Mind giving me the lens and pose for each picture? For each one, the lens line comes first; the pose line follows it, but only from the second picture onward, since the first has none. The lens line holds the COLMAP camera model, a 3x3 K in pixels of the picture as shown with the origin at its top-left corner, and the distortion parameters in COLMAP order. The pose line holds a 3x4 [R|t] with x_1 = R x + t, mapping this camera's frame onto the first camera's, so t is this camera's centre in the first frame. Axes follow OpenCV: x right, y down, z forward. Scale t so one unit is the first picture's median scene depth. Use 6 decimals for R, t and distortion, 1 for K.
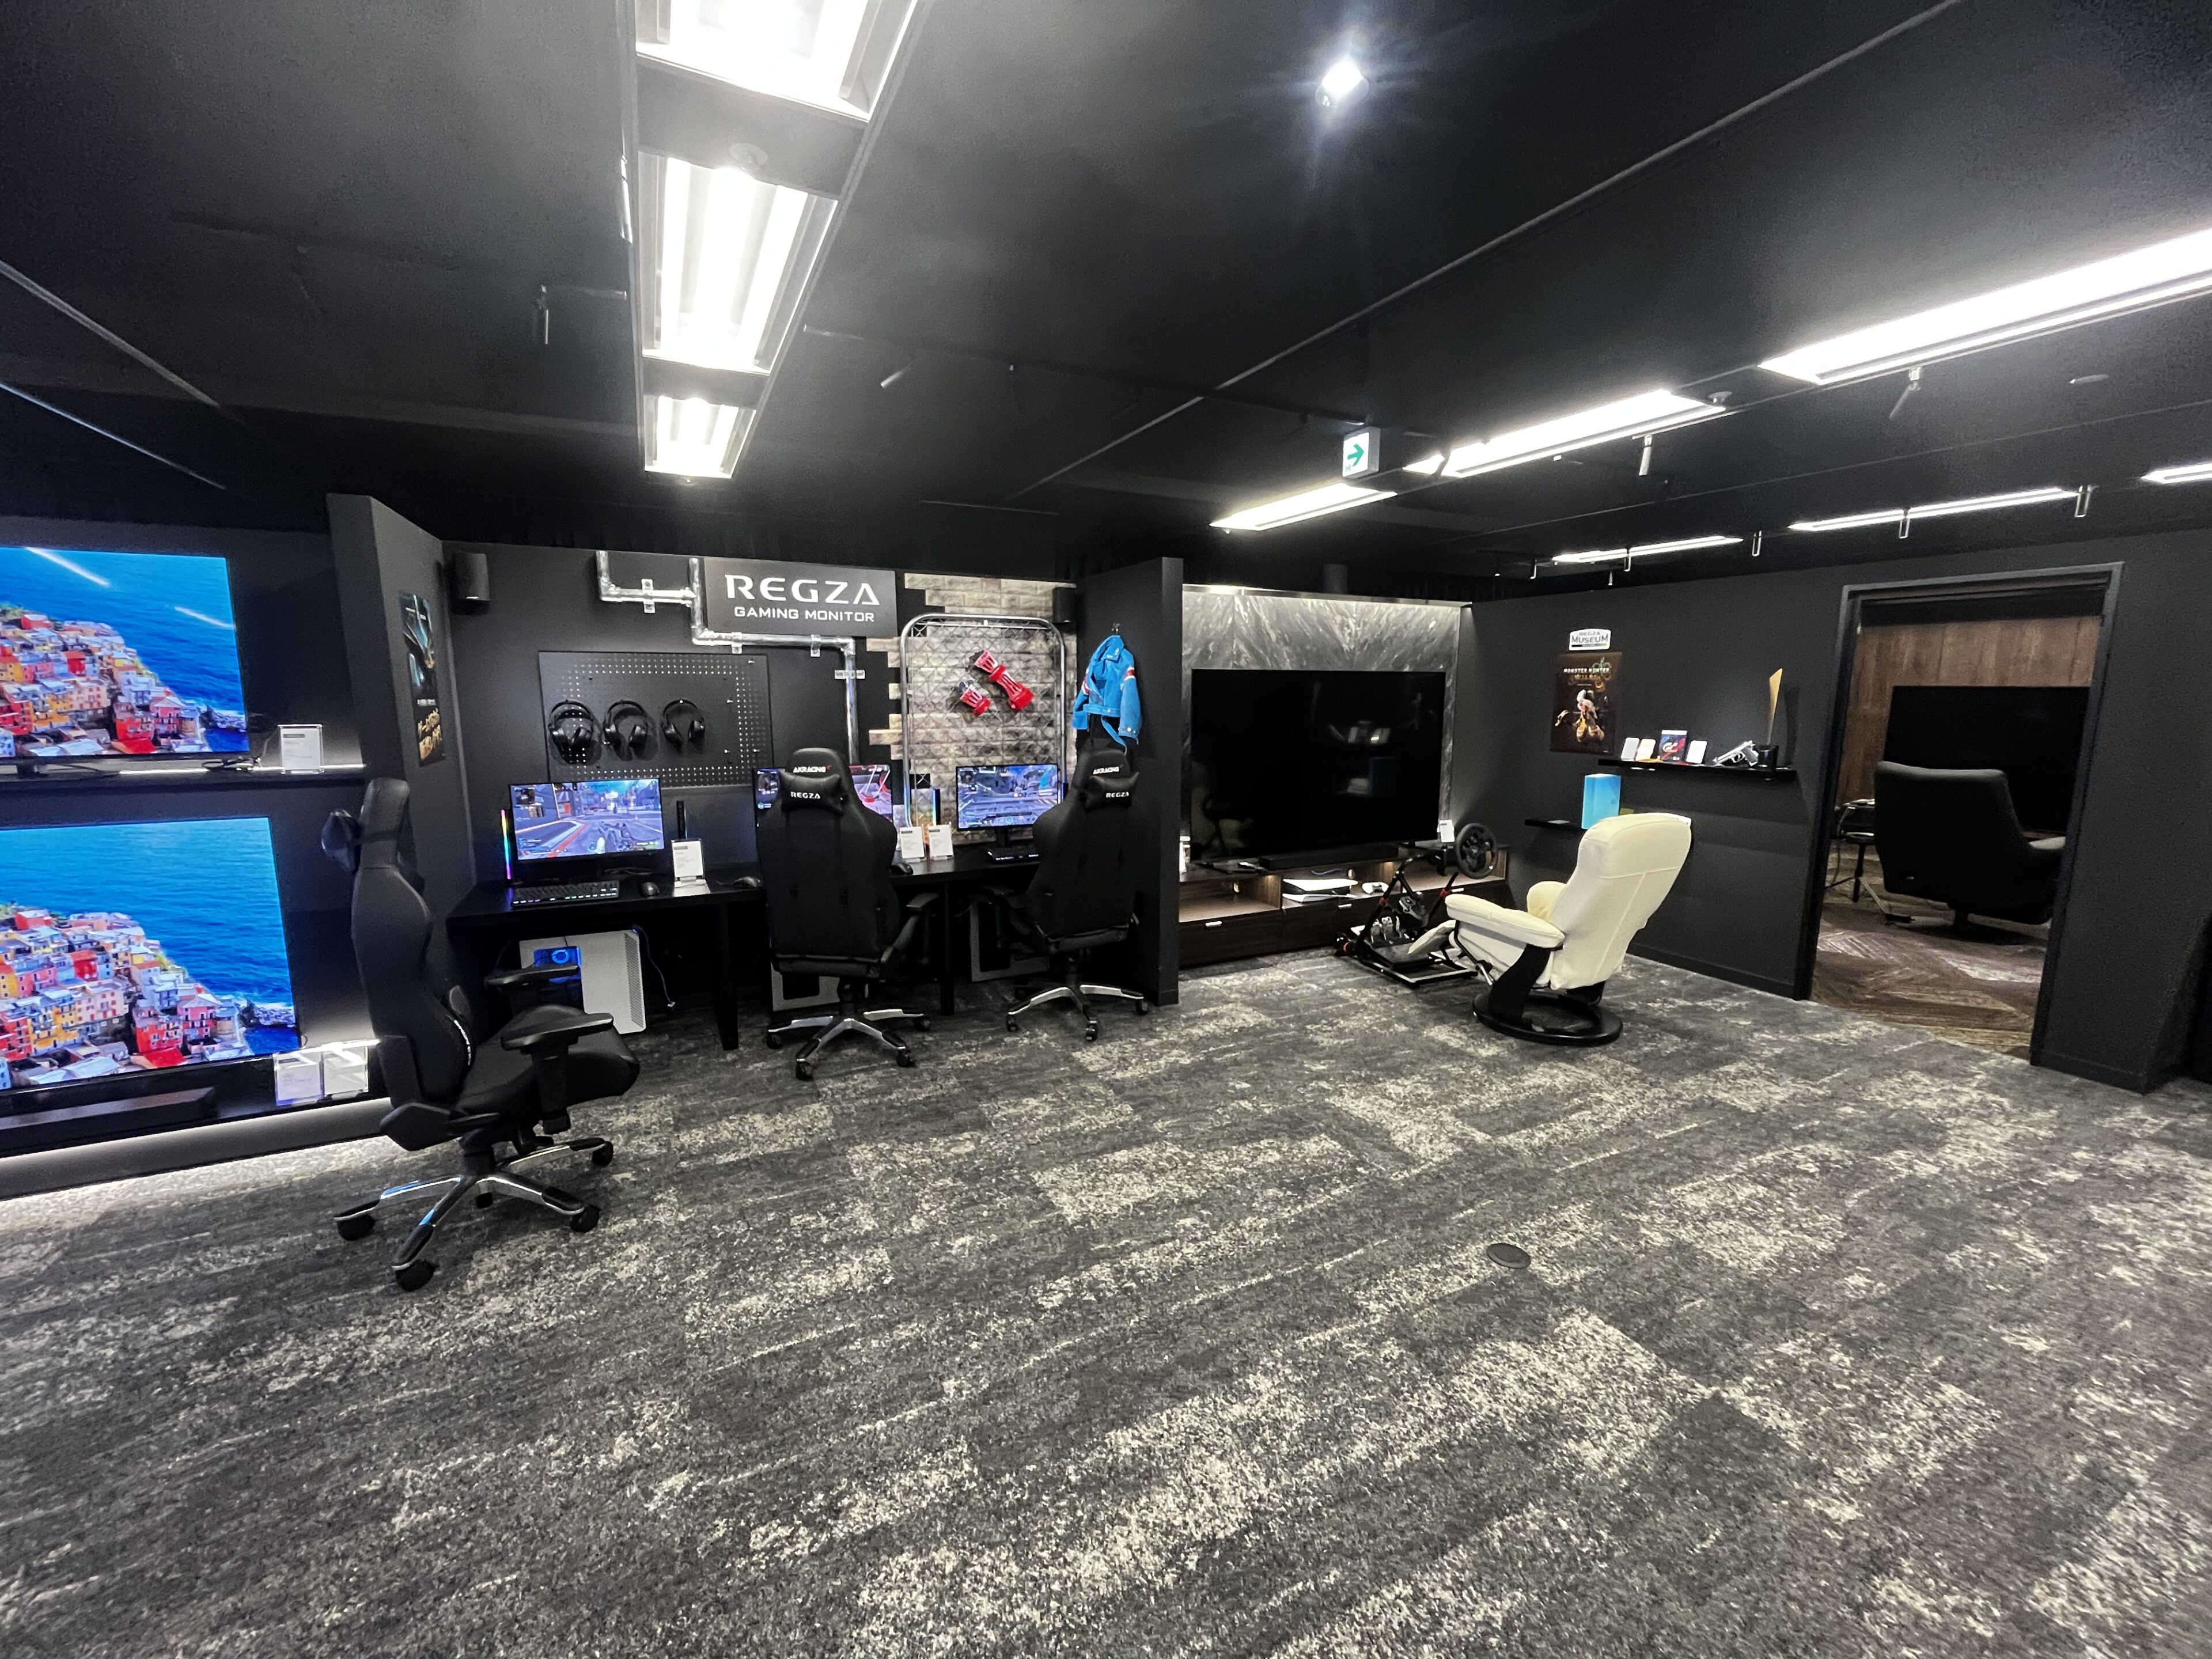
lens RADIAL K [[897.0, 0, 1105.7], [0, 897.0, 828.1], [0, 0, 1]] dist [-0.003296, 0.000385]
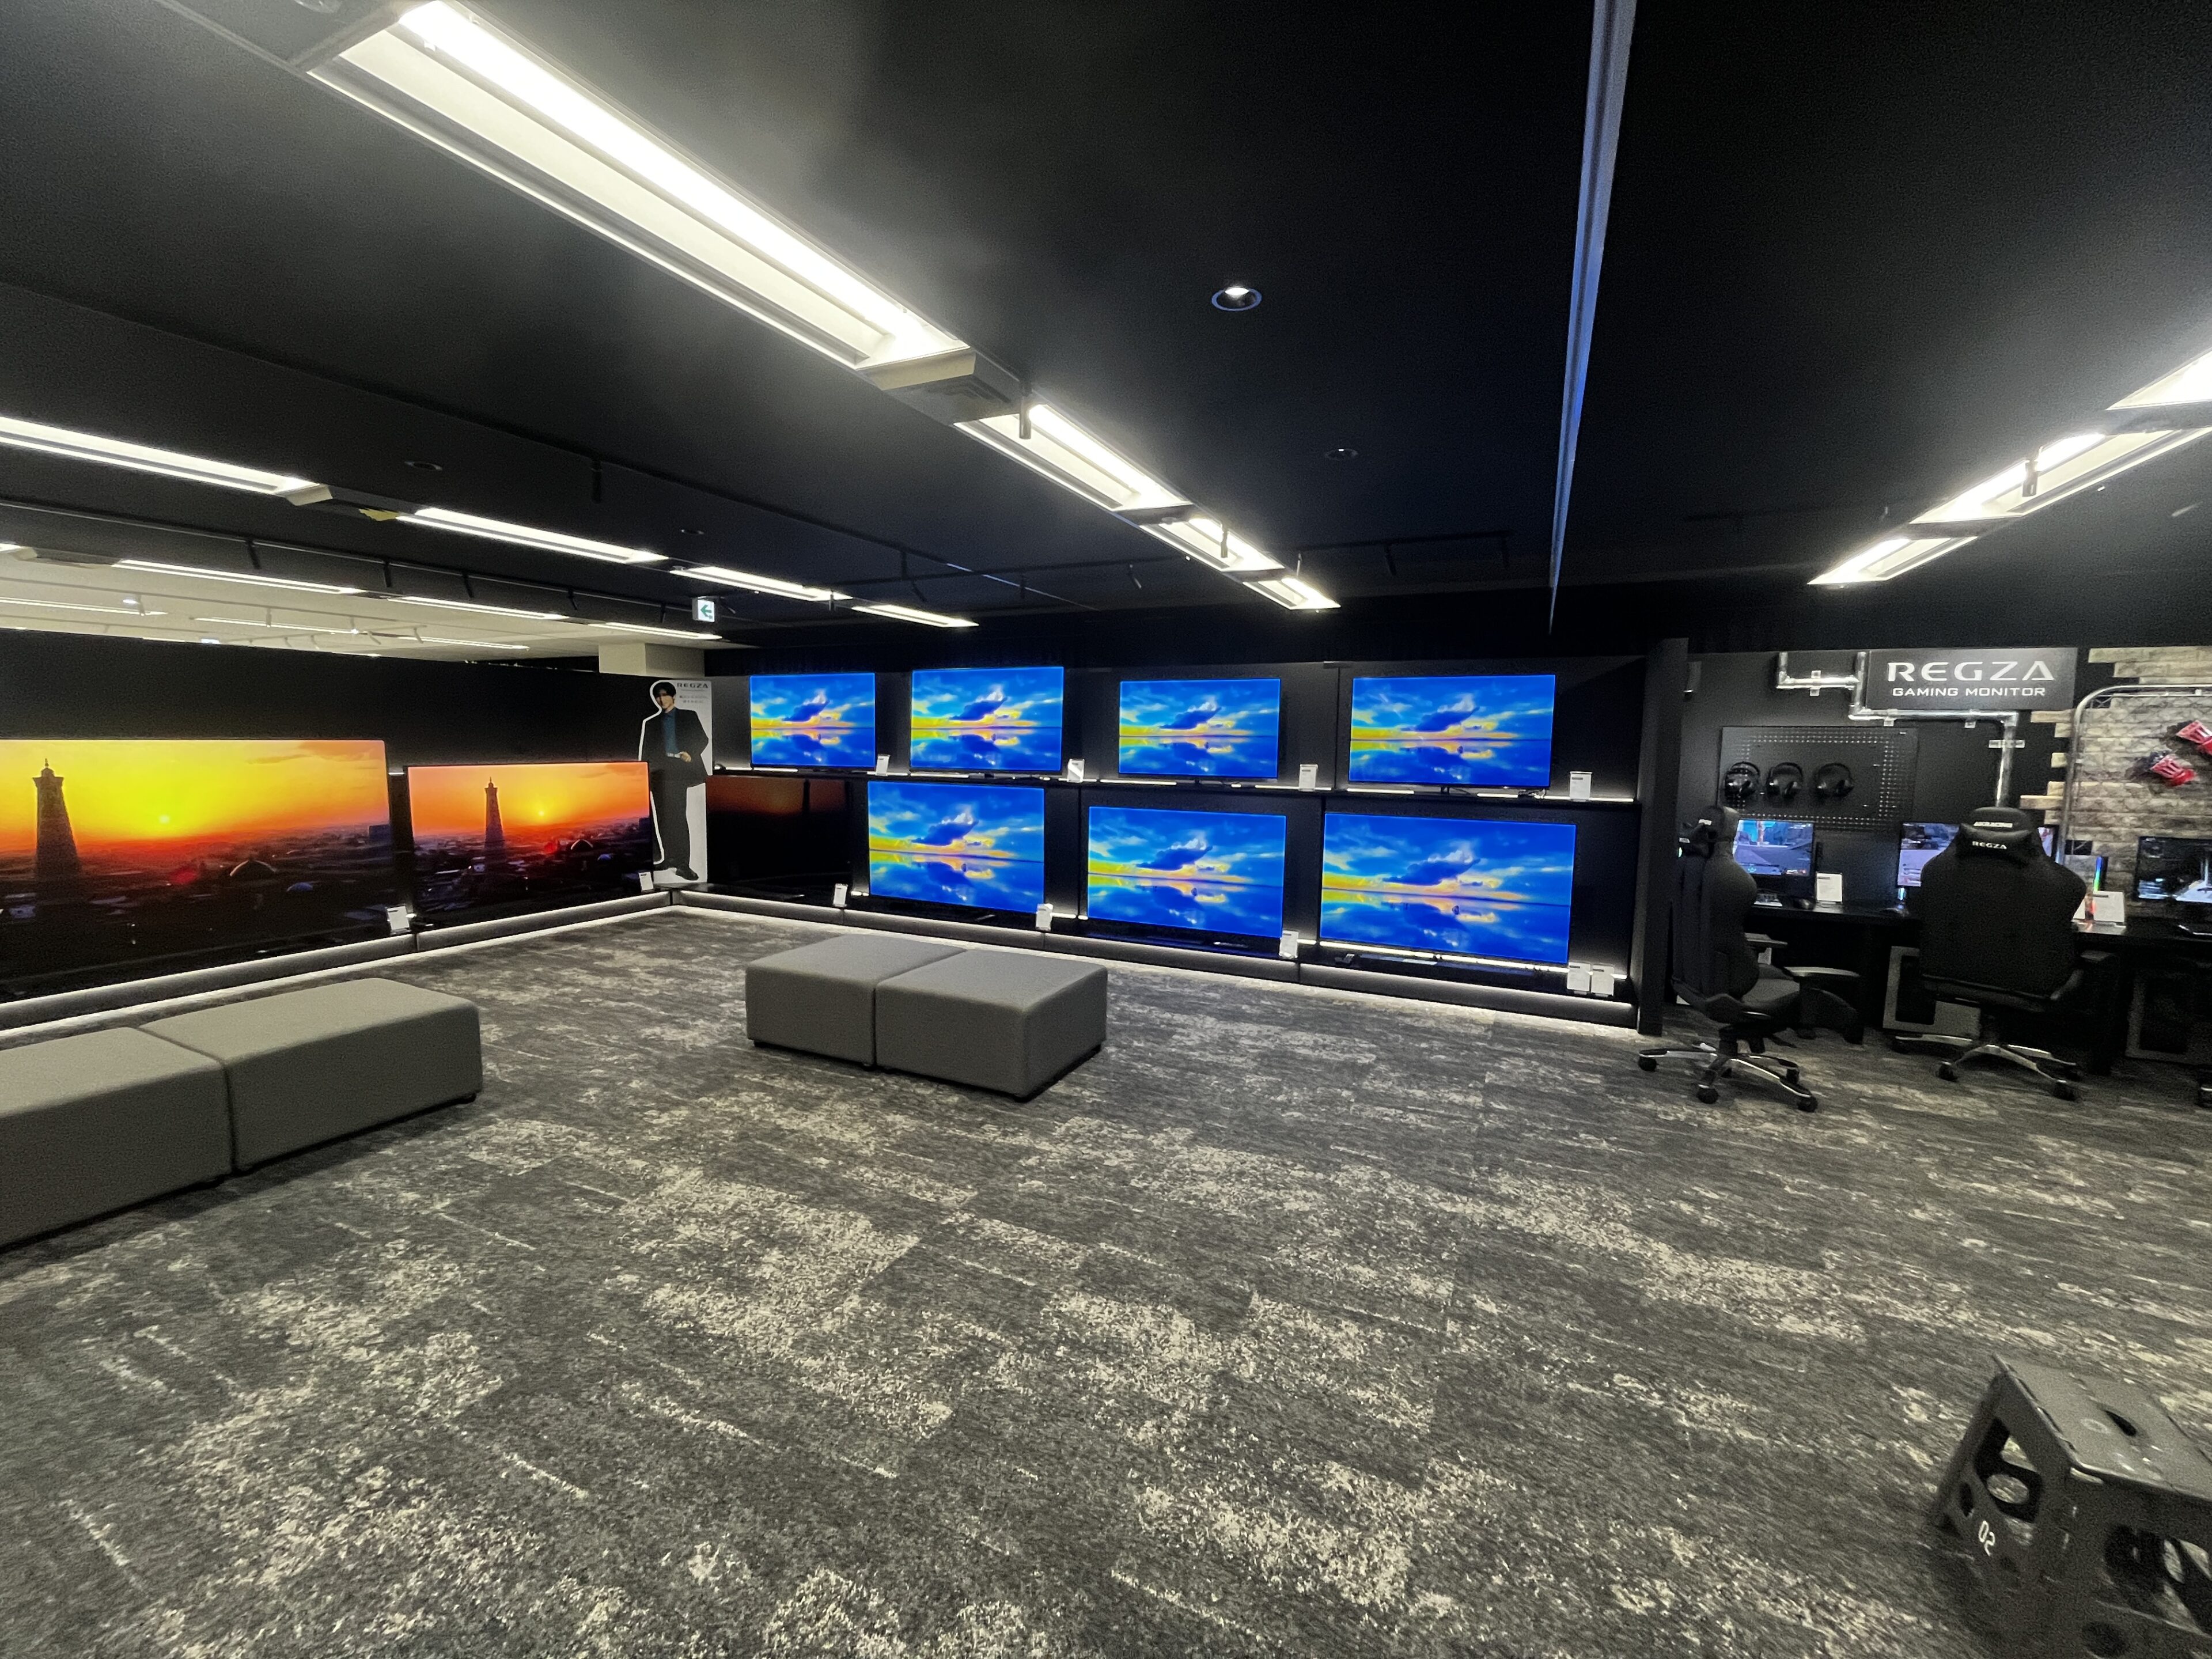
lens RADIAL K [[897.0, 0, 1105.7], [0, 897.0, 828.1], [0, 0, 1]] dist [-0.003296, 0.000385]
pose [[0.614528, 0.085230, -0.784278, -0.103527], [-0.133055, 0.991103, 0.003450, 0.080097], [0.777594, 0.102231, 0.620400, -0.571889]]
